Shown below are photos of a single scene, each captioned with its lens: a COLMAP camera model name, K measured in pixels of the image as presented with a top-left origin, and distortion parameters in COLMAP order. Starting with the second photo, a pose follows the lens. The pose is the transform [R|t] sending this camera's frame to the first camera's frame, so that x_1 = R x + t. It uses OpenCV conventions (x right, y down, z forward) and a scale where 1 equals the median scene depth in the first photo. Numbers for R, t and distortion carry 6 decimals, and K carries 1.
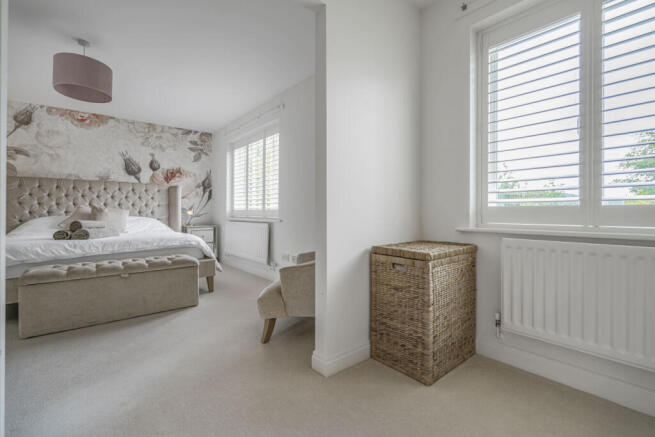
lens RADIAL K [[299.4, 0, 326.3], [0, 299.4, 212.7], [0, 0, 1]] dist [-0.002506, -0.000123]
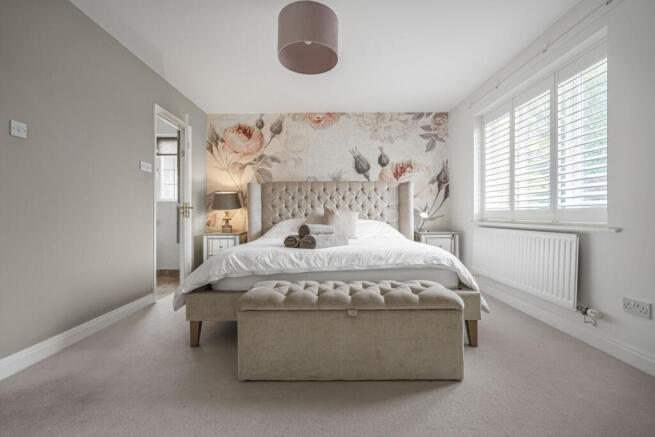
lens RADIAL K [[299.4, 0, 326.3], [0, 299.4, 212.7], [0, 0, 1]] dist [-0.002506, -0.000123]
pose [[0.769349, -0.008042, -0.638778, -0.168680], [0.002653, 0.999952, -0.009394, 0.001042], [0.638823, 0.005533, 0.769334, 0.258589]]
